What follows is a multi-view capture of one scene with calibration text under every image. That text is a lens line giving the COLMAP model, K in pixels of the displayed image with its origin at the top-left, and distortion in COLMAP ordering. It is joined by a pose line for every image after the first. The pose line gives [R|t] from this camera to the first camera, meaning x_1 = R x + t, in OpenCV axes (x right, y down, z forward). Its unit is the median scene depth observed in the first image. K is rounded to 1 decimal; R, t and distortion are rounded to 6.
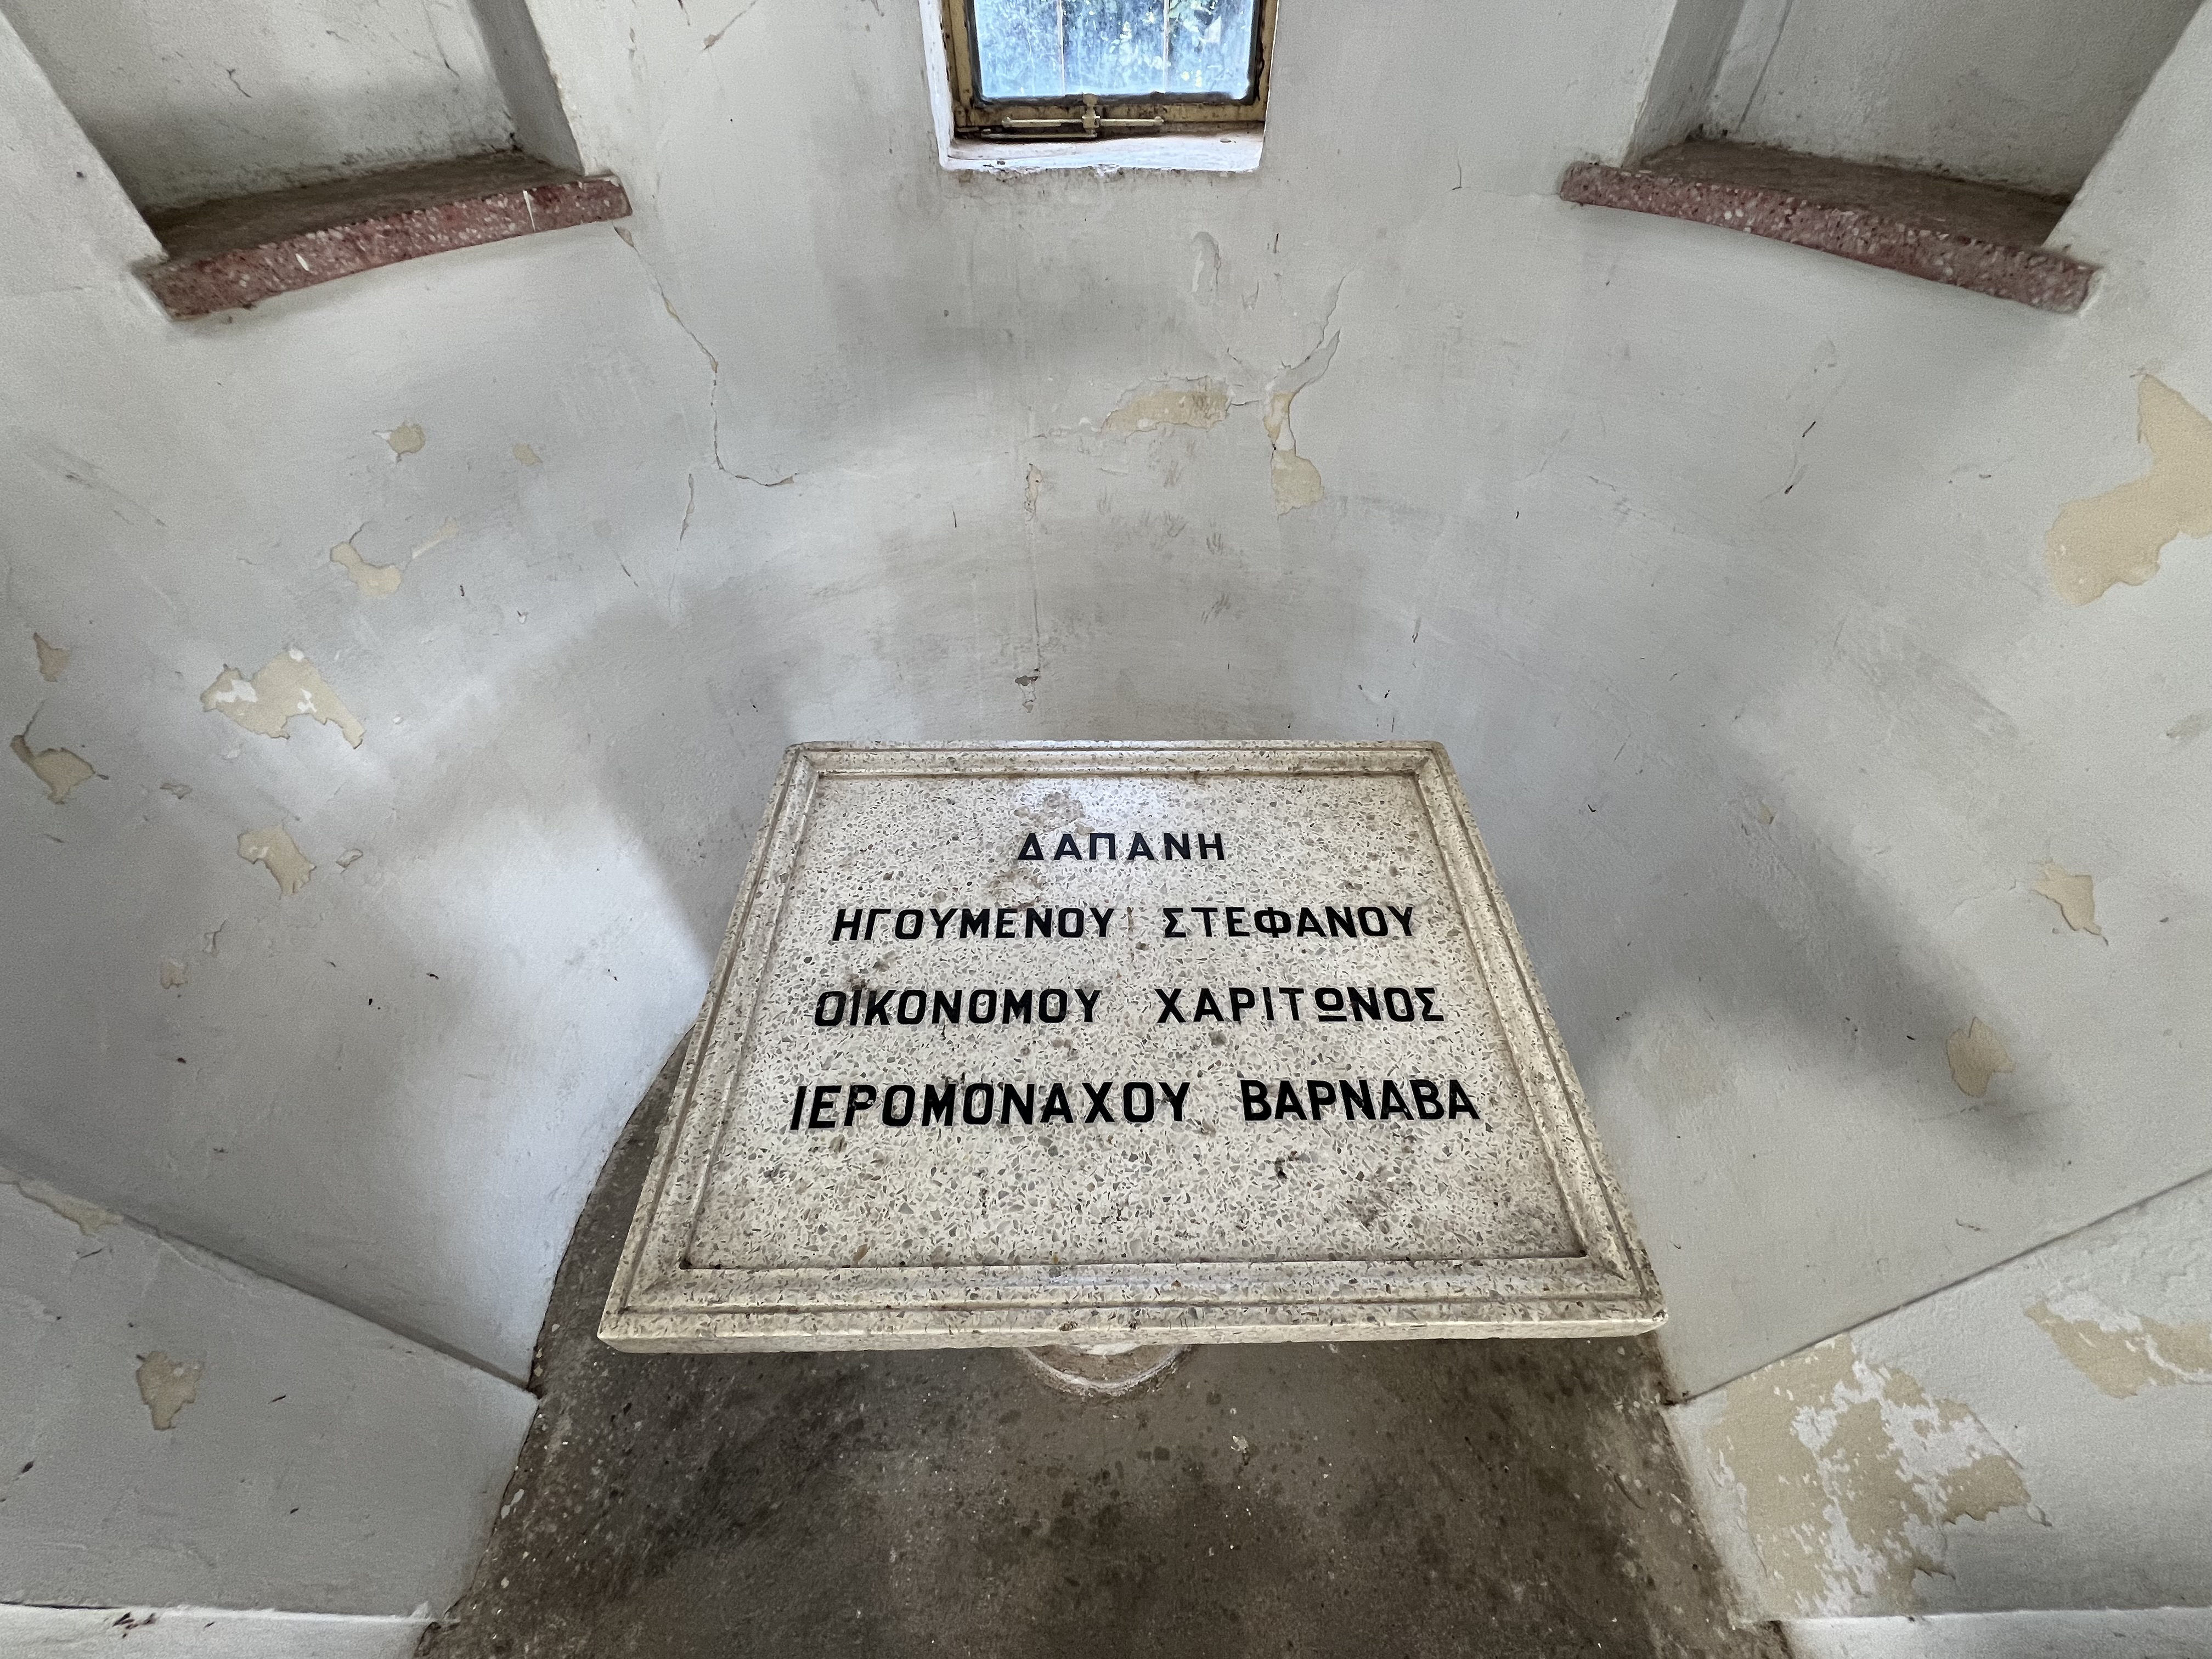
lens RADIAL K [[883.3, 0, 1106.0], [0, 883.3, 829.5], [0, 0, 1]] dist [0.000591, 0.000065]
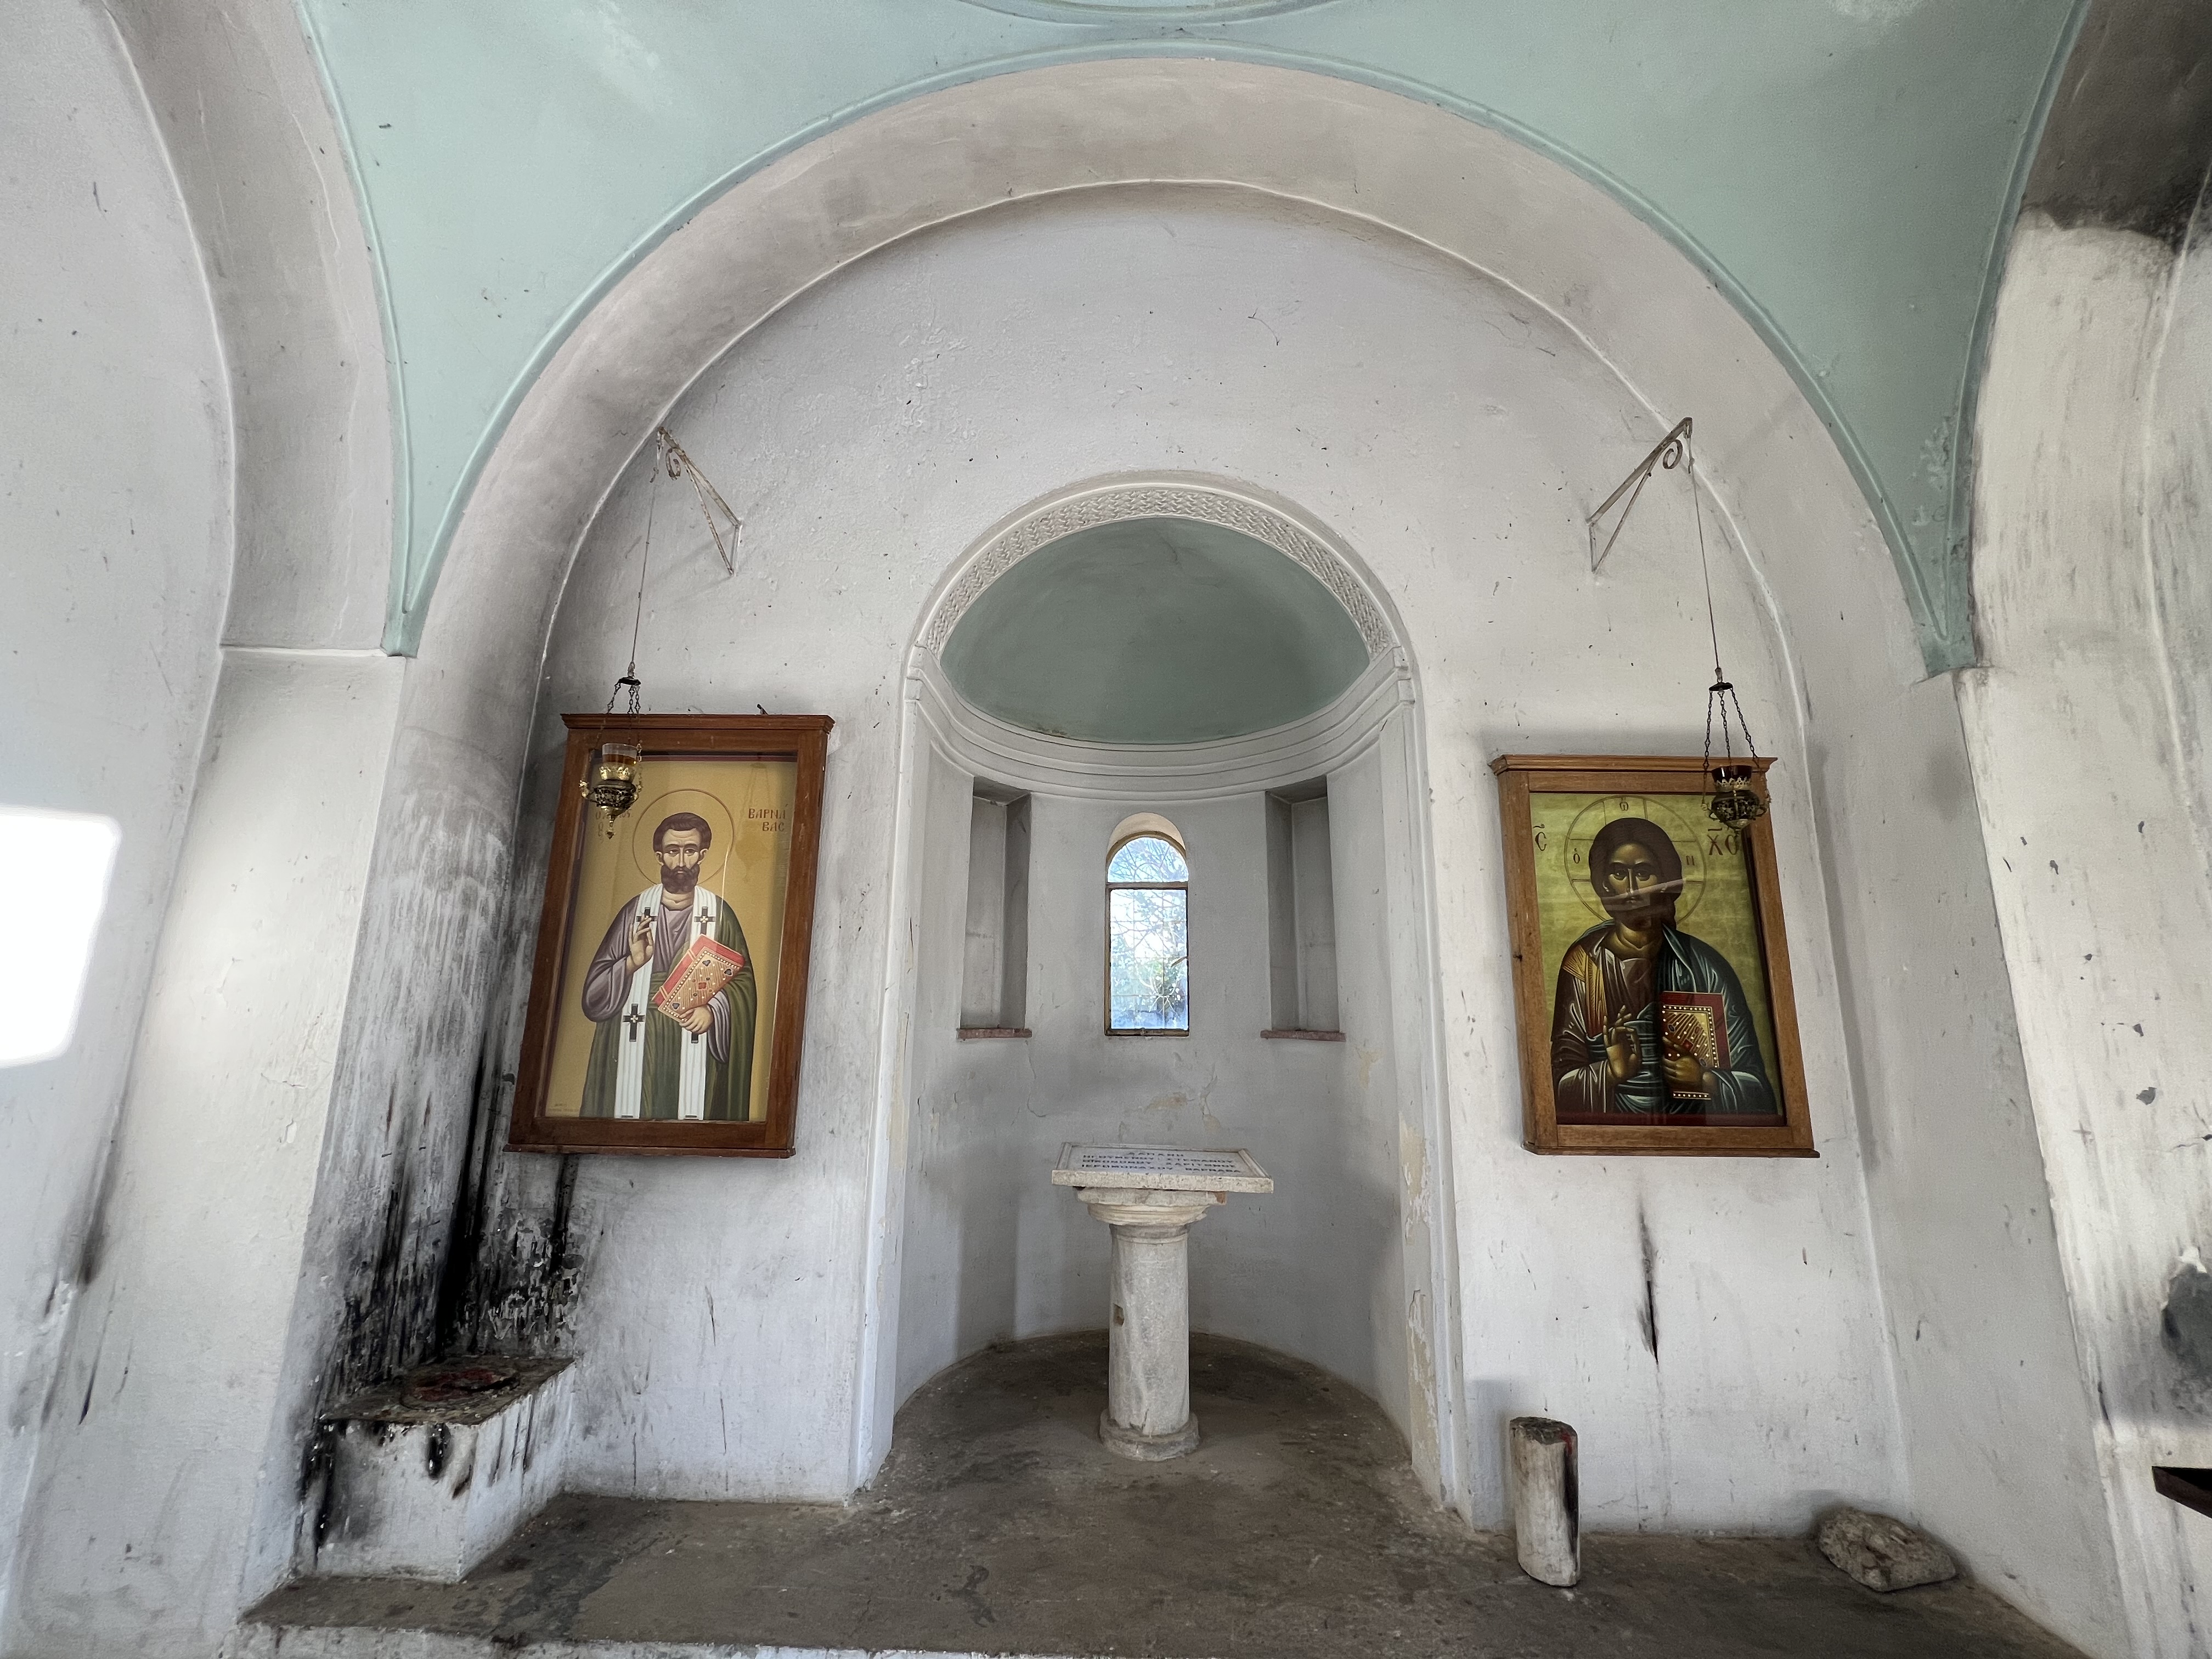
lens RADIAL K [[873.9, 0, 1106.0], [0, 873.9, 829.5], [0, 0, 1]] dist [0.000271, 0.000626]
pose [[0.999320, 0.006830, -0.036234, -0.042400], [-0.034615, 0.512266, -0.858129, 1.783314], [0.012700, 0.858799, 0.512154, -1.485400]]
